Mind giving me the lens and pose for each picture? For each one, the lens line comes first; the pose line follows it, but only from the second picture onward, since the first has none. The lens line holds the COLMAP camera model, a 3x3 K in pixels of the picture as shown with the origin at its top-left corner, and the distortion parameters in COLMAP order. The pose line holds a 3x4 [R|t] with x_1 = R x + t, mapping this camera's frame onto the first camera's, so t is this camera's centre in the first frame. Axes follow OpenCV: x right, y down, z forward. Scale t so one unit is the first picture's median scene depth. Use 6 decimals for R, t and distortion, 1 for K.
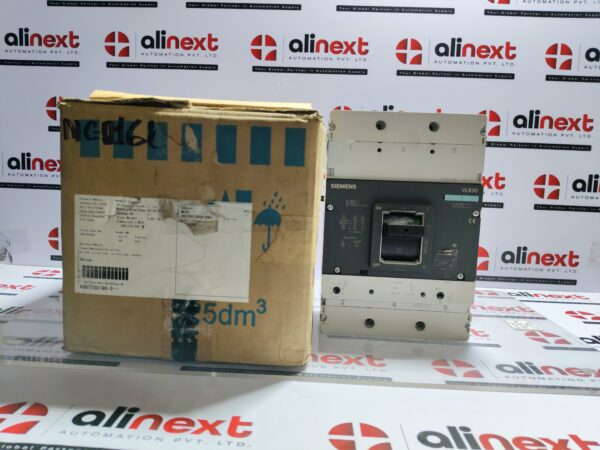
lens RADIAL K [[447.8, 0, 289.9], [0, 447.8, 220.7], [0, 0, 1]] dist [0.056631, -0.086862]
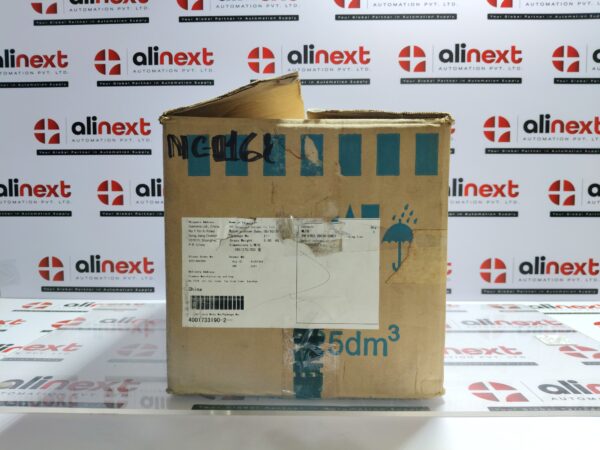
lens RADIAL K [[472.8, 0, 302.3], [0, 472.8, 220.8], [0, 0, 1]] dist [0.056860, -0.116700]
pose [[0.998990, -0.041172, 0.017985, -0.249521], [0.041833, 0.998400, -0.038035, -0.004403], [-0.016391, 0.038749, 0.999115, 0.044097]]
